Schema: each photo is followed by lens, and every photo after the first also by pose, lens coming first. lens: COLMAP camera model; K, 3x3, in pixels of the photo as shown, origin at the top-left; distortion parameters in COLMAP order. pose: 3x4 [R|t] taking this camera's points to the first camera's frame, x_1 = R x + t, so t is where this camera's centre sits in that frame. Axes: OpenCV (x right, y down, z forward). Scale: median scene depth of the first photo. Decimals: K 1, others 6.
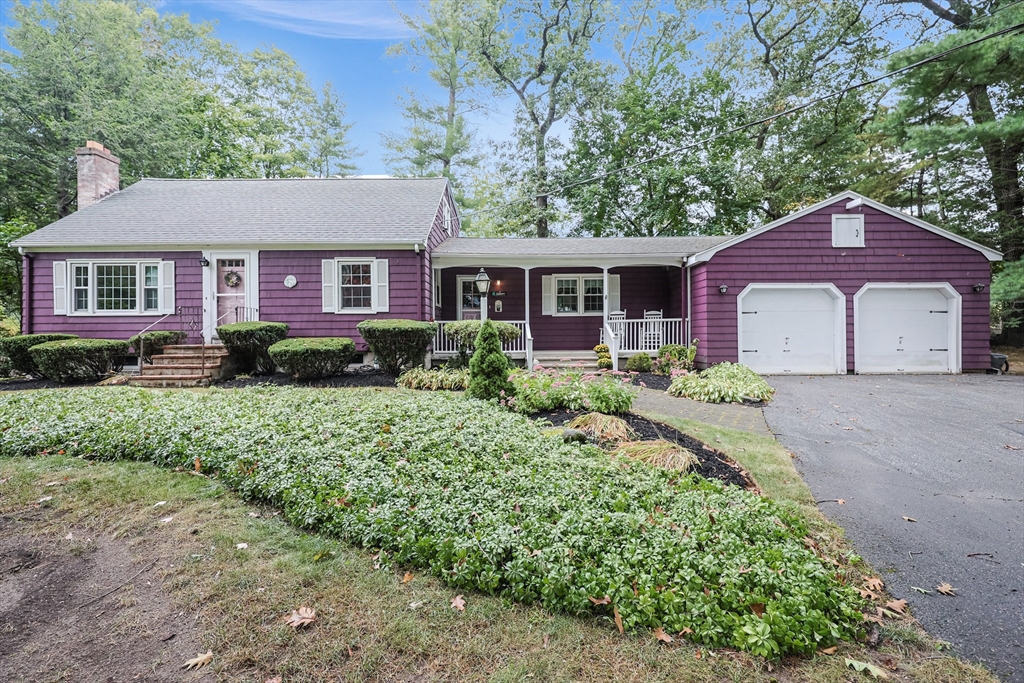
lens RADIAL K [[440.3, 0, 507.4], [0, 440.3, 342.2], [0, 0, 1]] dist [-0.001295, -0.000087]
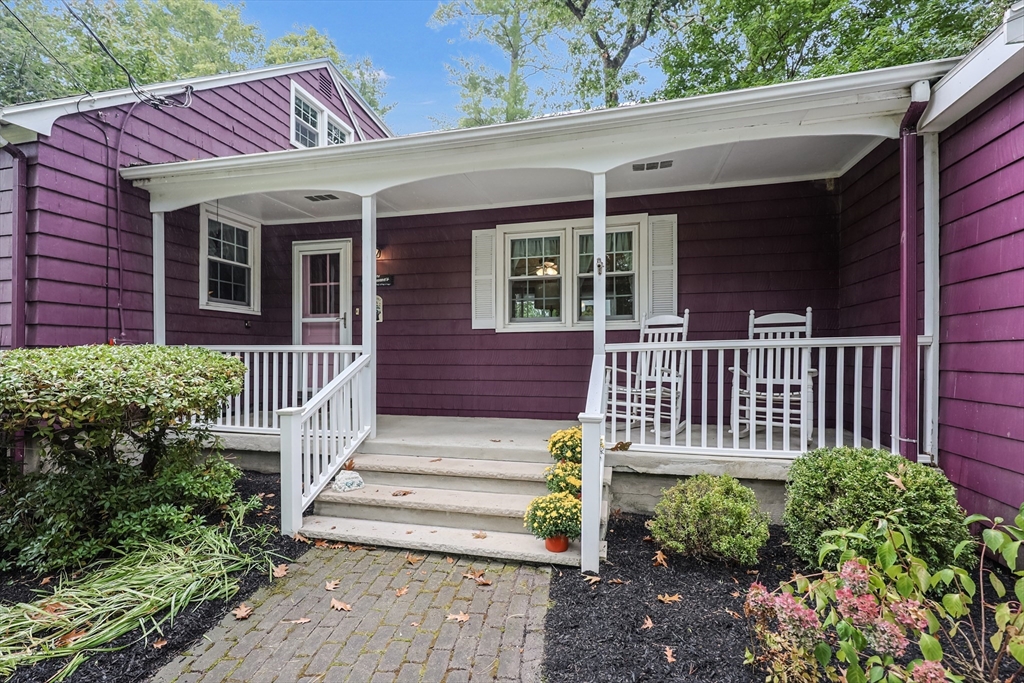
lens RADIAL K [[440.3, 0, 514.2], [0, 440.3, 358.1], [0, 0, 1]] dist [-0.001295, -0.000087]
pose [[0.969354, 0.010233, -0.245455, 0.263290], [-0.010269, 0.999947, 0.001132, -0.043360], [0.245453, 0.001424, 0.969407, 0.755804]]
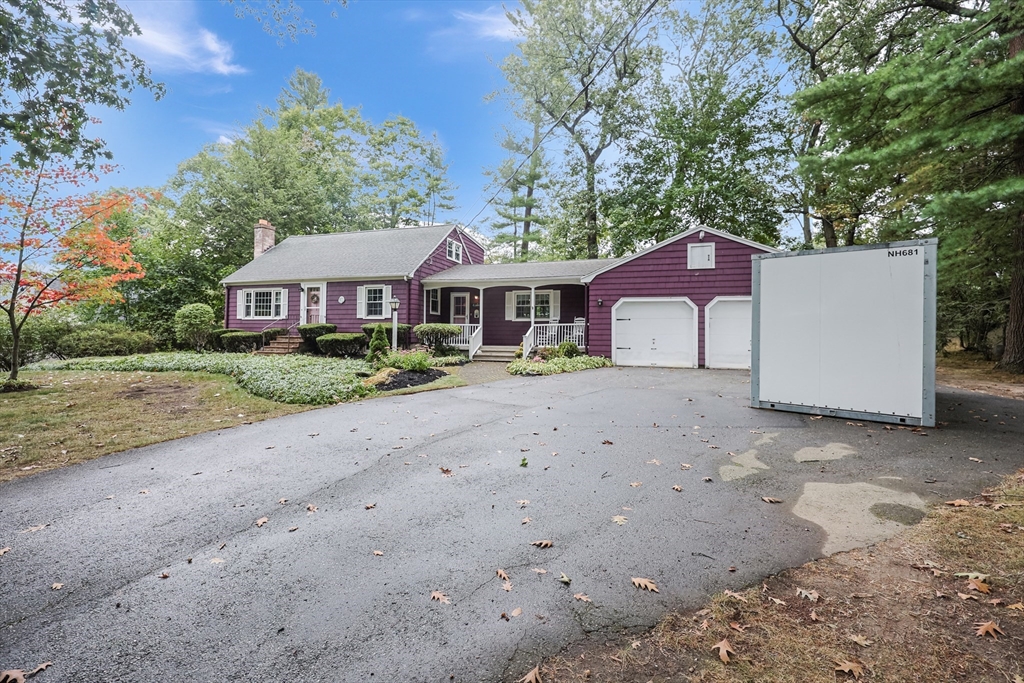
lens RADIAL K [[440.3, 0, 508.1], [0, 440.3, 336.7], [0, 0, 1]] dist [-0.001295, -0.000087]
pose [[0.945239, 0.017655, -0.325902, 0.663981], [-0.023224, 0.999643, -0.013205, 0.011203], [0.325552, 0.020051, 0.945311, -0.387562]]
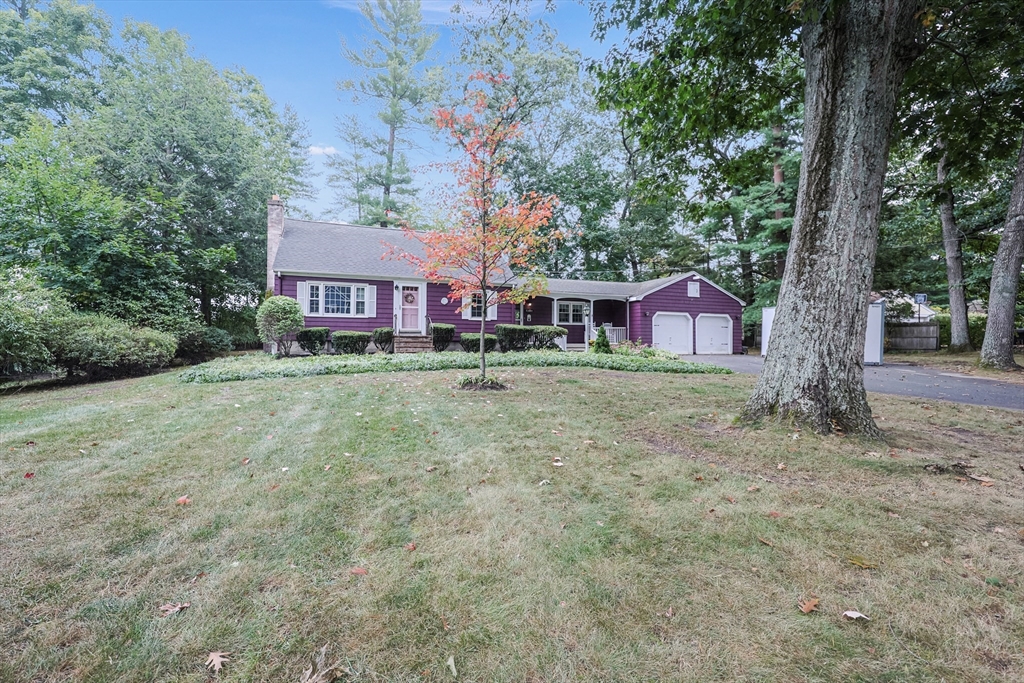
lens RADIAL K [[440.3, 0, 508.7], [0, 440.3, 343.8], [0, 0, 1]] dist [-0.001295, -0.000087]
pose [[0.936726, 0.011329, 0.349879, -0.865228], [-0.007186, 0.999888, -0.013138, 0.054823], [-0.349989, 0.009793, 0.936703, -0.741918]]
